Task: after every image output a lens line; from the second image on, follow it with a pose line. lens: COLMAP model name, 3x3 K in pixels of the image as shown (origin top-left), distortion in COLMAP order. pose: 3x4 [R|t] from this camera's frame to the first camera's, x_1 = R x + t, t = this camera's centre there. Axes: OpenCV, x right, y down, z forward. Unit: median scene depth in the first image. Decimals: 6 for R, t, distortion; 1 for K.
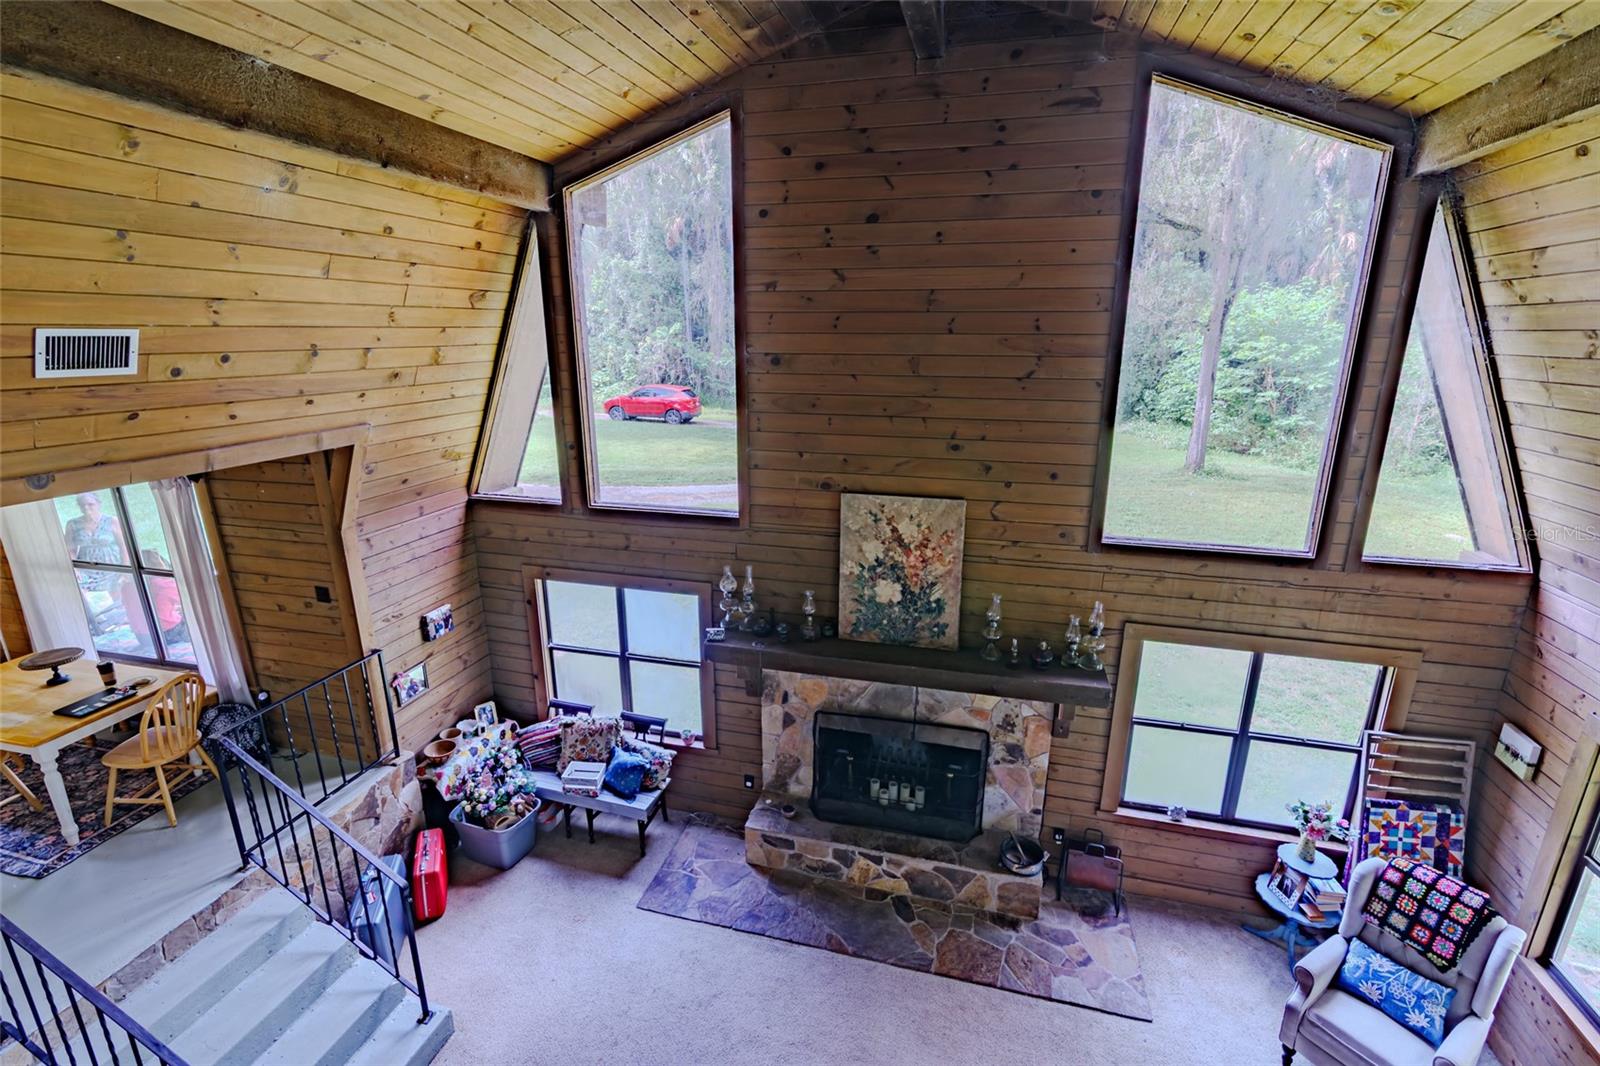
lens RADIAL K [[724.8, 0, 799.0], [0, 724.8, 536.9], [0, 0, 1]] dist [0.000318, -0.000697]
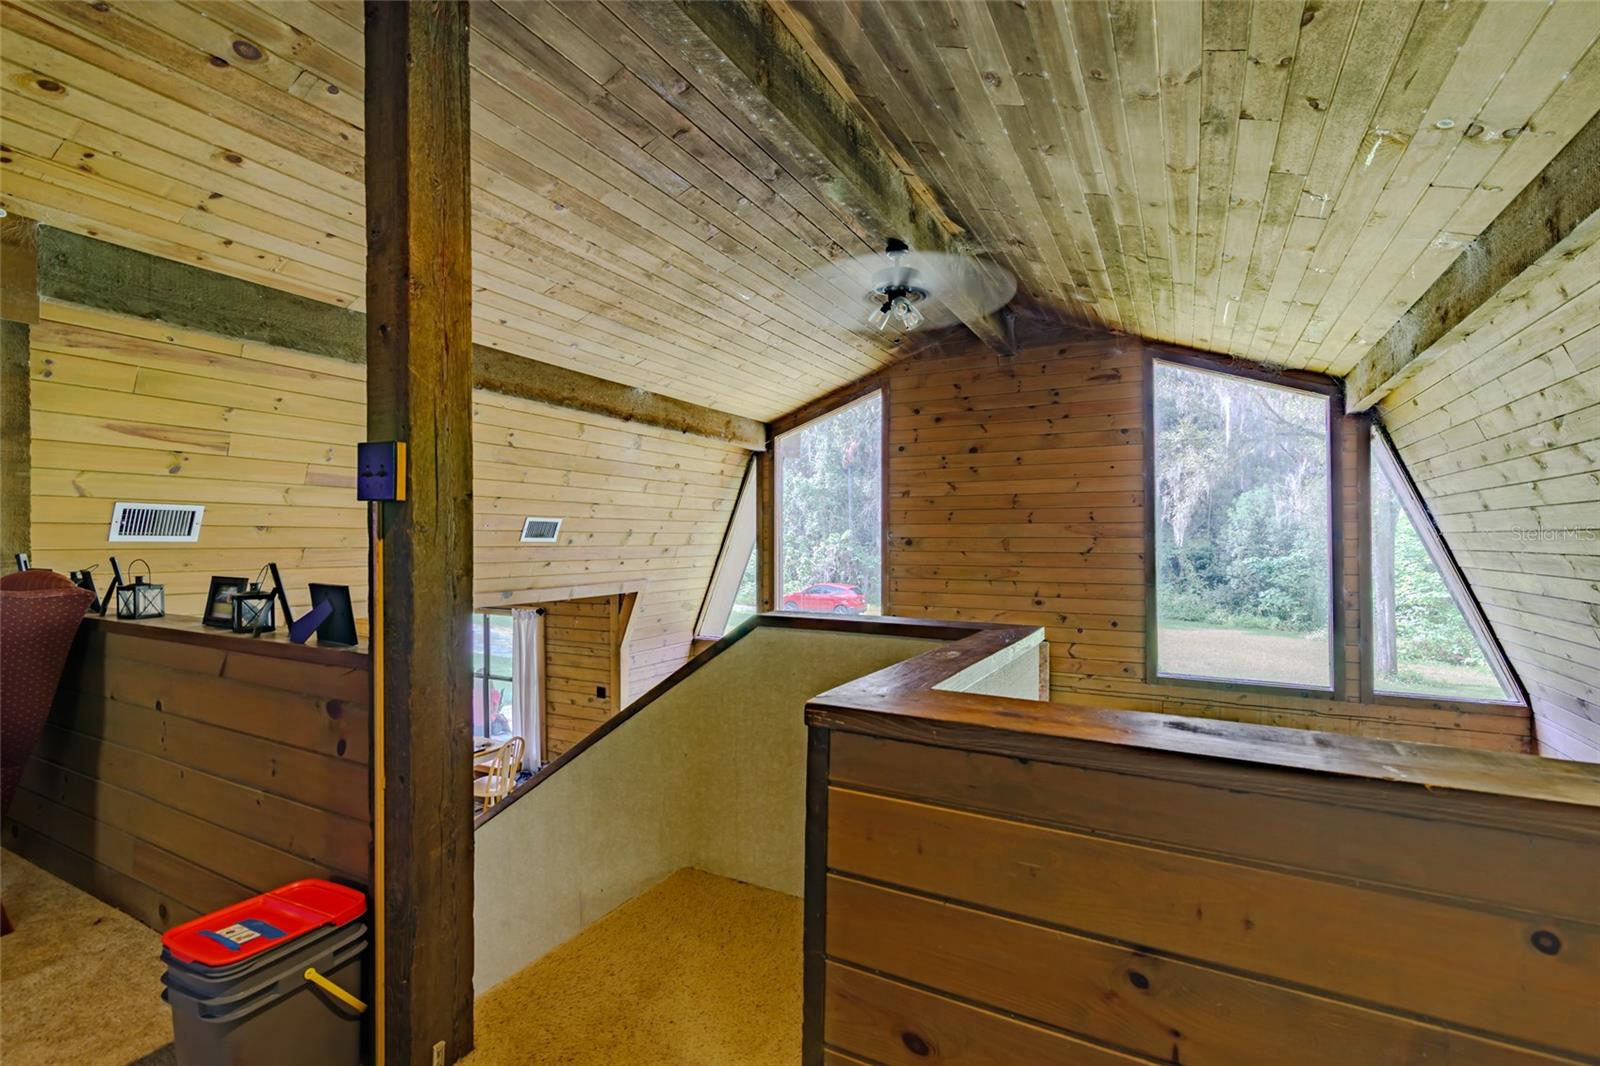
lens RADIAL K [[724.8, 0, 801.2], [0, 724.8, 539.7], [0, 0, 1]] dist [0.000318, -0.000697]
pose [[0.974472, -0.000823, -0.224508, 0.086510], [-0.060557, 0.961966, -0.266373, 0.155506], [0.216188, 0.273168, 0.937359, -0.419459]]
